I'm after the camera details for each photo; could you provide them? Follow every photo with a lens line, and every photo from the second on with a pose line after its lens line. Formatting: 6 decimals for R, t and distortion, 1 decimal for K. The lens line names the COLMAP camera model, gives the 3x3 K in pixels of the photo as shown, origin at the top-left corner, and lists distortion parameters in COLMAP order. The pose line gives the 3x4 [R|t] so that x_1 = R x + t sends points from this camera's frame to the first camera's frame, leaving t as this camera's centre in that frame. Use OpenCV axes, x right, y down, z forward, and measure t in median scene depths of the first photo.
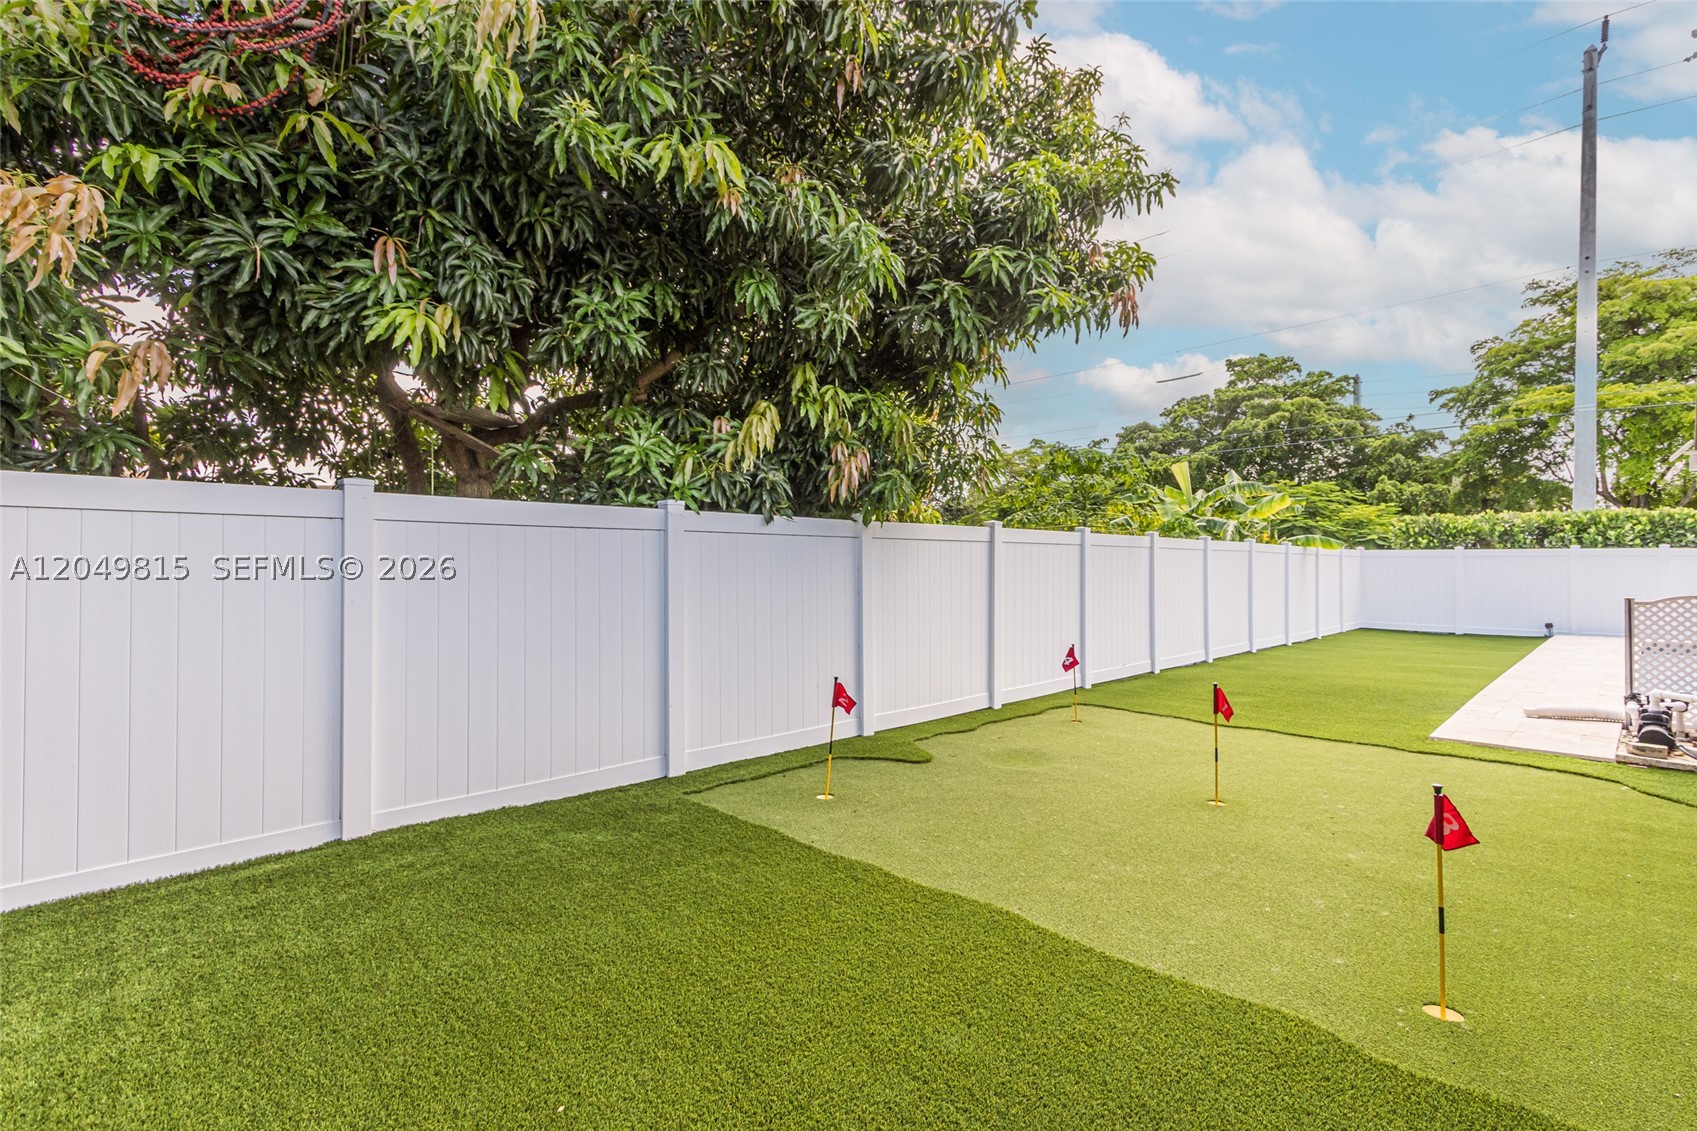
lens RADIAL K [[774.4, 0, 849.9], [0, 774.4, 561.5], [0, 0, 1]] dist [0.004048, 0.001721]
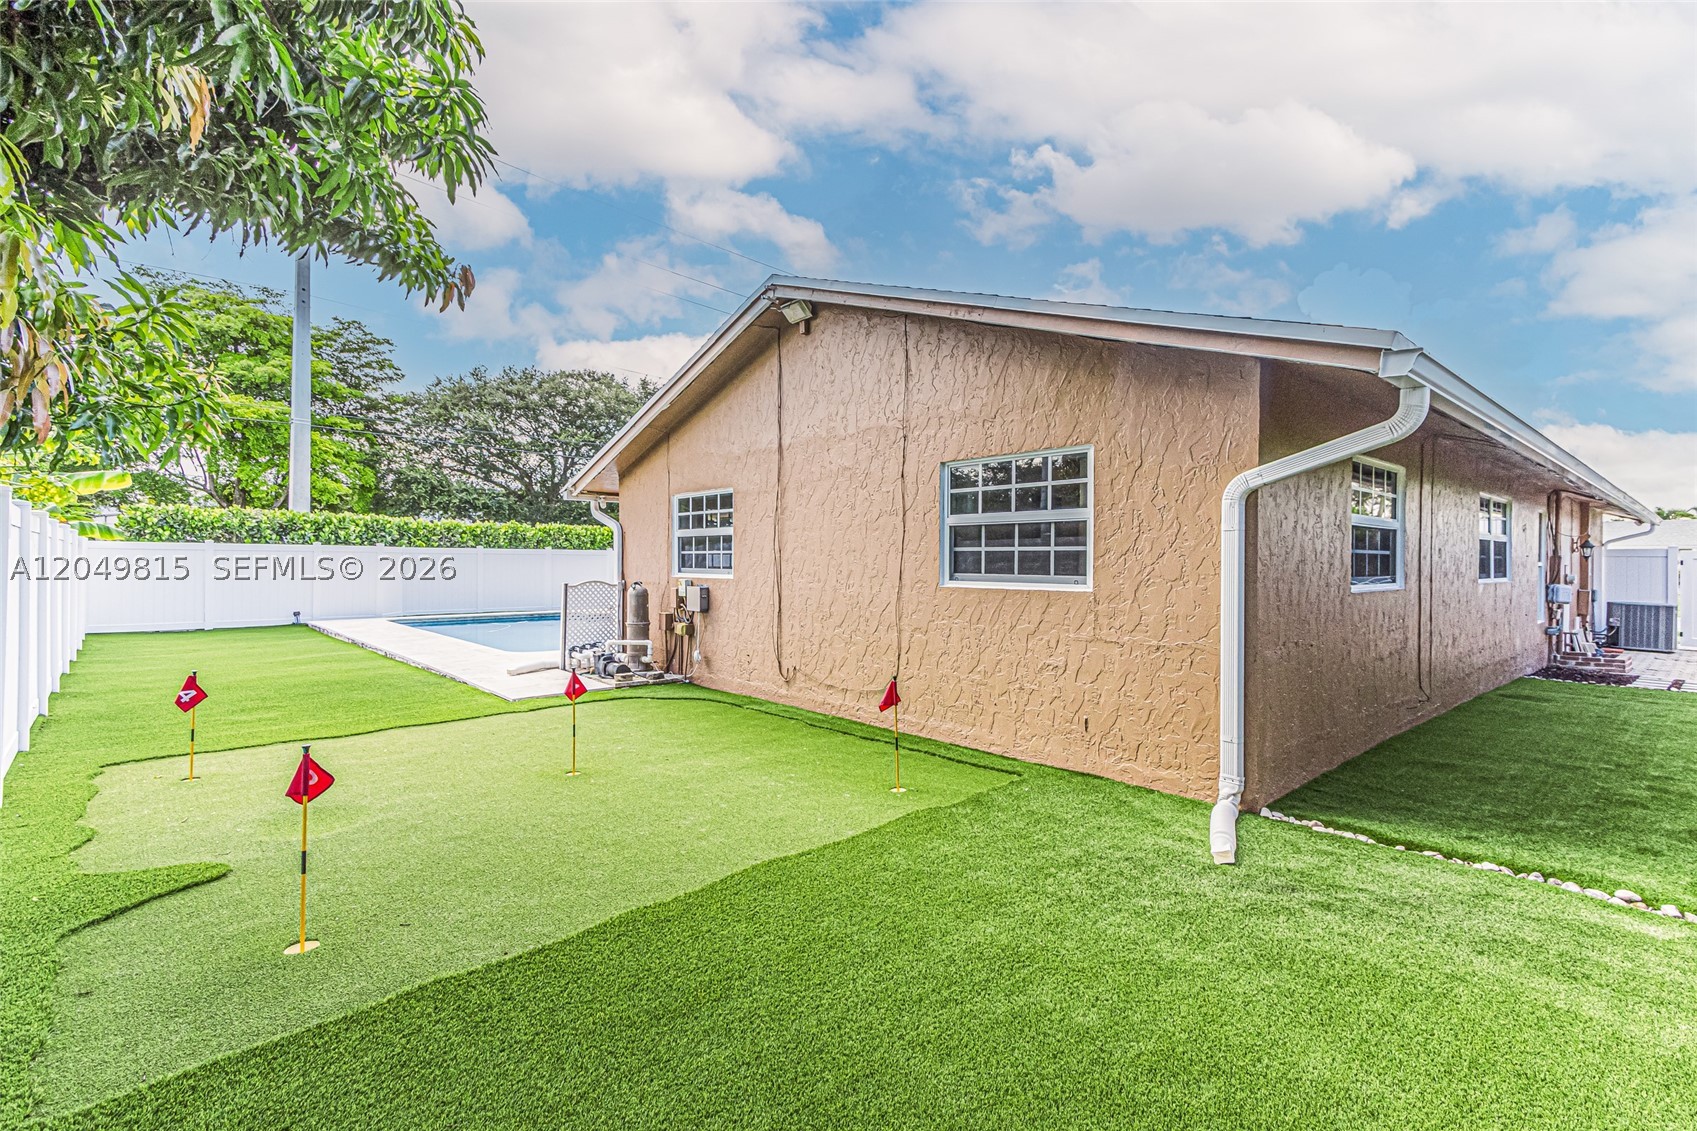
lens RADIAL K [[774.4, 0, 855.3], [0, 774.4, 564.2], [0, 0, 1]] dist [0.004048, 0.001721]
pose [[0.050691, -0.003831, 0.998707, -0.164218], [-0.009836, 0.999942, 0.004335, -0.000998], [-0.998666, -0.010043, 0.050651, 0.142084]]
